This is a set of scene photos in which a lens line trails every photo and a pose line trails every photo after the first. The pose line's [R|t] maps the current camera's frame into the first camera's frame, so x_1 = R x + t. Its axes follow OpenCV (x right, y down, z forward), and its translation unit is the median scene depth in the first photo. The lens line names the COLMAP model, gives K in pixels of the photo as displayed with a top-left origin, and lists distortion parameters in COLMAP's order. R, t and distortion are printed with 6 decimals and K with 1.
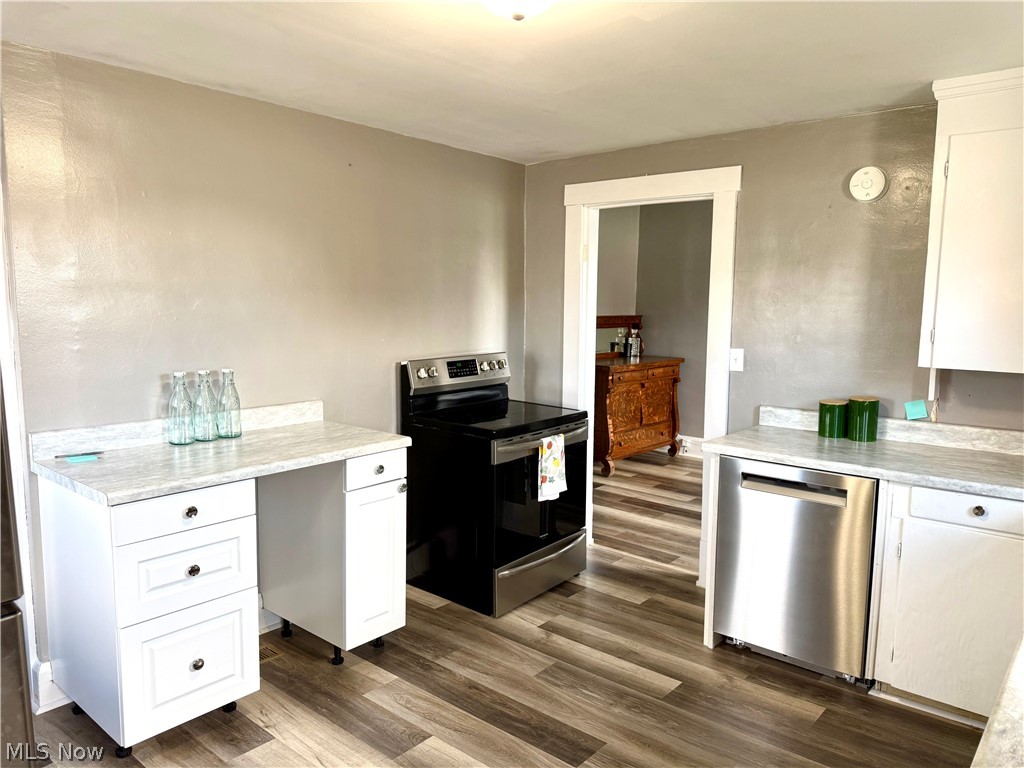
lens RADIAL K [[717.7, 0, 512.0], [0, 717.7, 384.0], [0, 0, 1]] dist [0.039211, -0.044673]
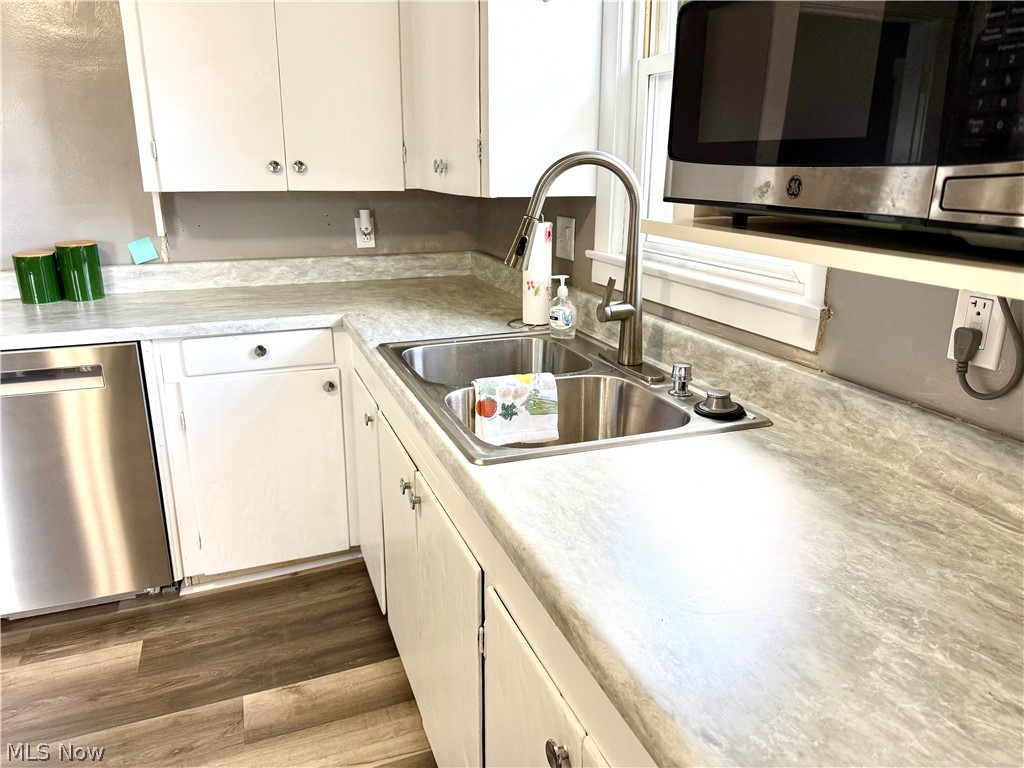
lens RADIAL K [[721.0, 0, 515.5], [0, 721.0, 385.8], [0, 0, 1]] dist [0.078291, -0.106507]
pose [[0.473992, -0.263399, 0.840210, 0.029254], [0.103059, 0.964247, 0.244144, 0.026631], [-0.874477, -0.029132, 0.484191, 0.248157]]
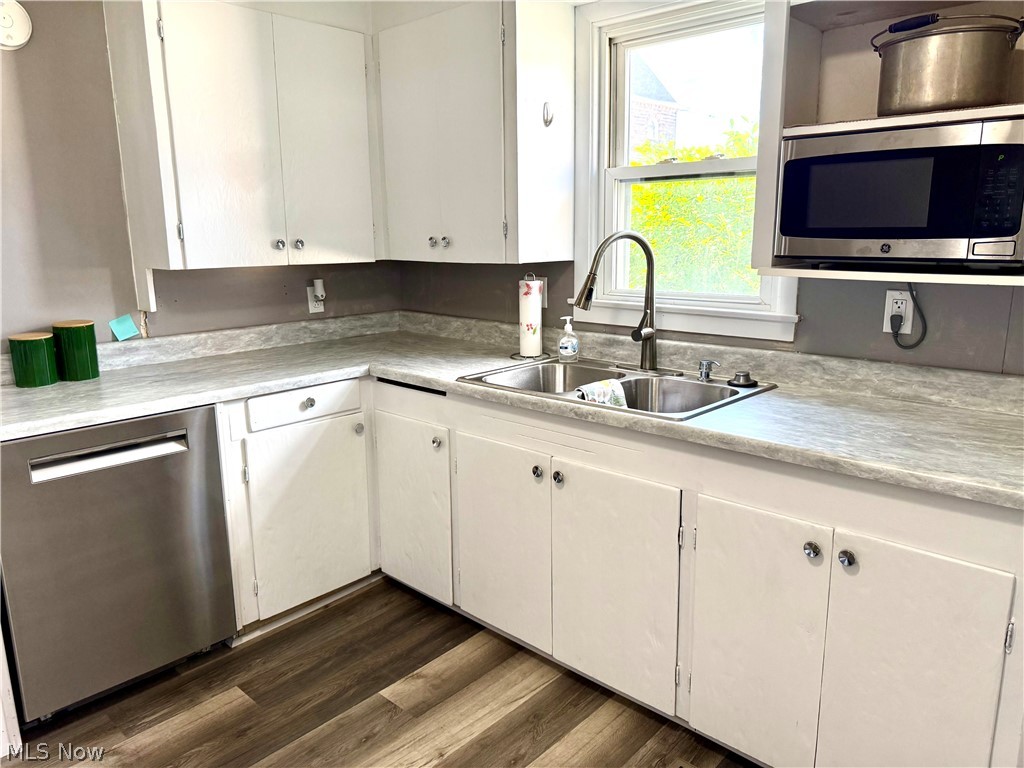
lens RADIAL K [[719.0, 0, 518.4], [0, 719.0, 382.7], [0, 0, 1]] dist [0.086894, -0.132026]
pose [[0.043570, -0.214975, 0.975647, -0.269110], [0.128815, 0.969632, 0.207897, -0.019804], [-0.990711, 0.116620, 0.069939, 0.535060]]
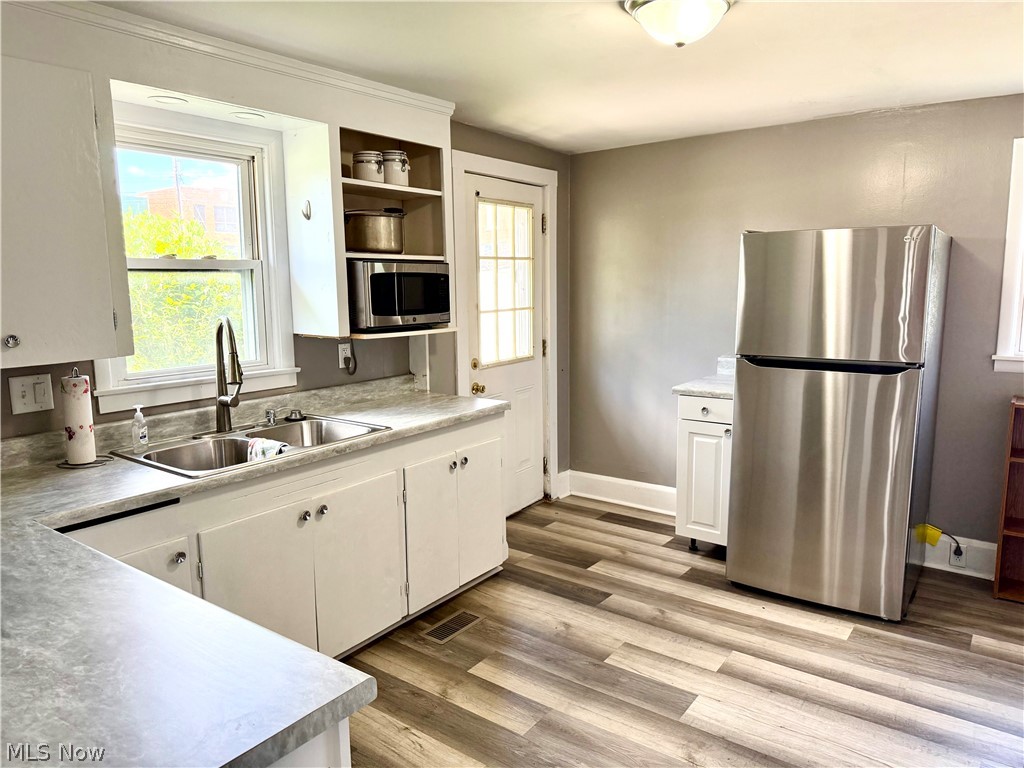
lens RADIAL K [[721.0, 0, 515.5], [0, 721.0, 385.8], [0, 0, 1]] dist [0.078291, -0.106507]
pose [[-0.996781, 0.011190, -0.079387, 0.235302], [-0.010166, 0.964577, 0.263607, -0.164060], [0.079524, 0.263565, -0.961358, 1.397036]]
